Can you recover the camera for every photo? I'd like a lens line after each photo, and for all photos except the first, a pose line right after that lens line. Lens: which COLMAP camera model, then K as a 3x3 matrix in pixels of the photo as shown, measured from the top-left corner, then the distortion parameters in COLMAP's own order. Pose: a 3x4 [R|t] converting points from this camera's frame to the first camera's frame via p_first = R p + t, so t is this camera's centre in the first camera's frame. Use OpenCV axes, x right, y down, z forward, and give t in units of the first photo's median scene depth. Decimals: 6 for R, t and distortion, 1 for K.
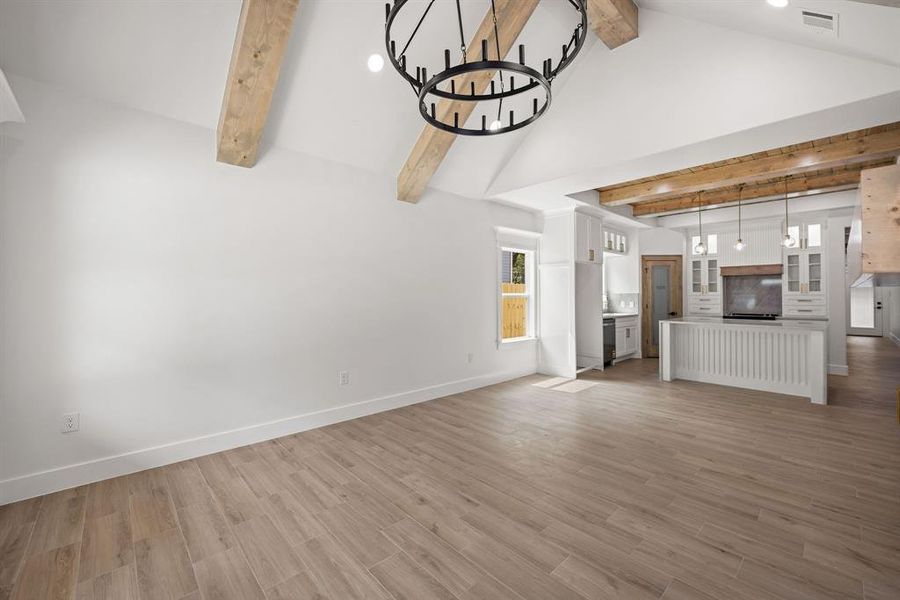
lens RADIAL K [[367.2, 0, 450.8], [0, 367.2, 296.1], [0, 0, 1]] dist [-0.001380, -0.000523]
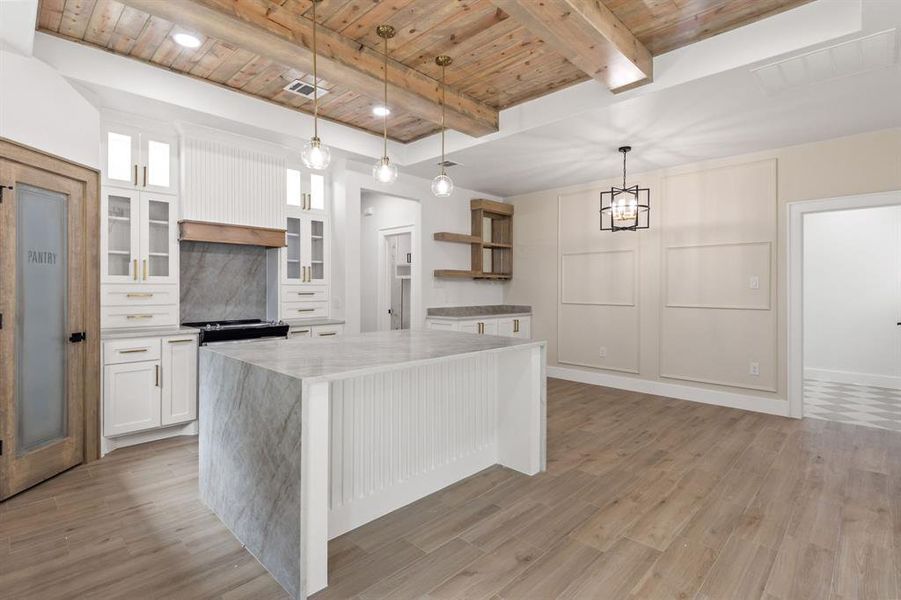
lens RADIAL K [[431.3, 0, 452.4], [0, 431.3, 289.0], [0, 0, 1]] dist [0.032944, -0.024117]
pose [[-0.046311, -0.000092, 0.998927, 0.233493], [-0.001550, 0.999999, 0.000020, 0.003476], [-0.998926, -0.001548, -0.046311, 0.833680]]
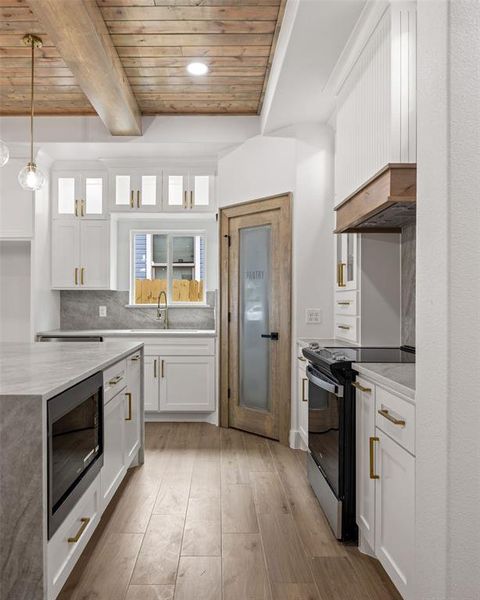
lens RADIAL K [[424.0, 0, 218.2], [0, 424.0, 304.3], [0, 0, 1]] dist [-0.000269, -0.002177]
pose [[0.724287, 0.004904, -0.689481, 1.101894], [-0.002407, 0.999987, 0.004583, 0.011599], [0.689494, -0.001660, 0.724289, 0.748258]]
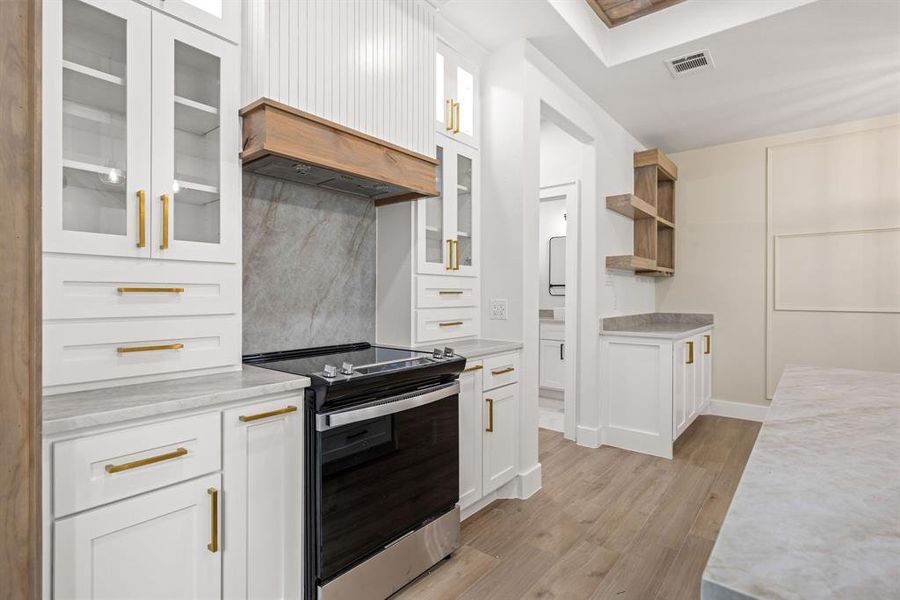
lens RADIAL K [[440.2, 0, 446.8], [0, 440.2, 296.4], [0, 0, 1]] dist [0.000353, -0.000324]
pose [[-0.122950, -0.002292, 0.992410, 0.611725], [-0.002540, 0.999995, 0.001995, 0.015197], [-0.992410, -0.002275, -0.122955, 1.114217]]
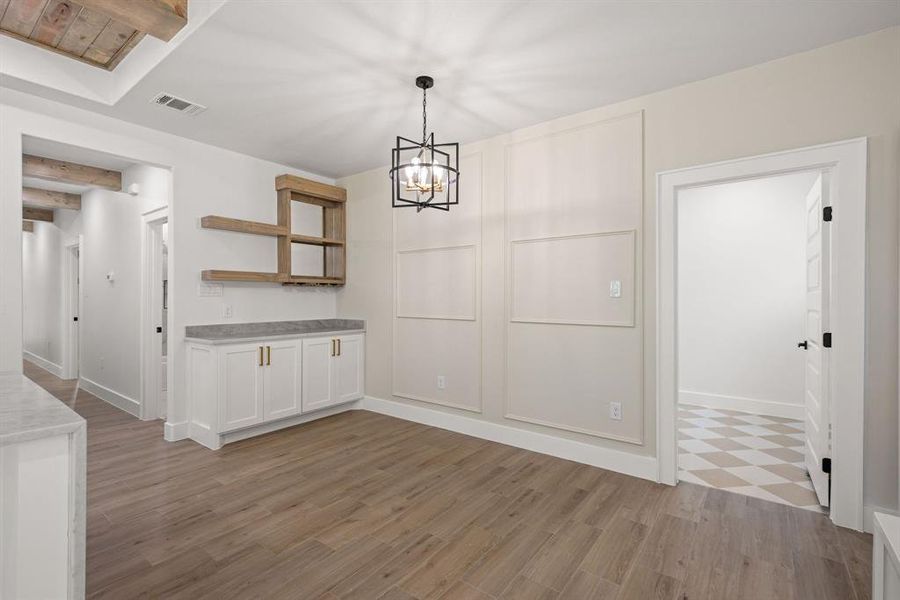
lens RADIAL K [[411.6, 0, 450.3], [0, 411.6, 298.4], [0, 0, 1]] dist [-0.000249, -0.000283]
pose [[-0.163514, -0.000709, 0.986541, 0.497963], [-0.000443, 1.000000, 0.000645, 0.003414], [-0.986541, -0.000332, -0.163515, 0.560997]]
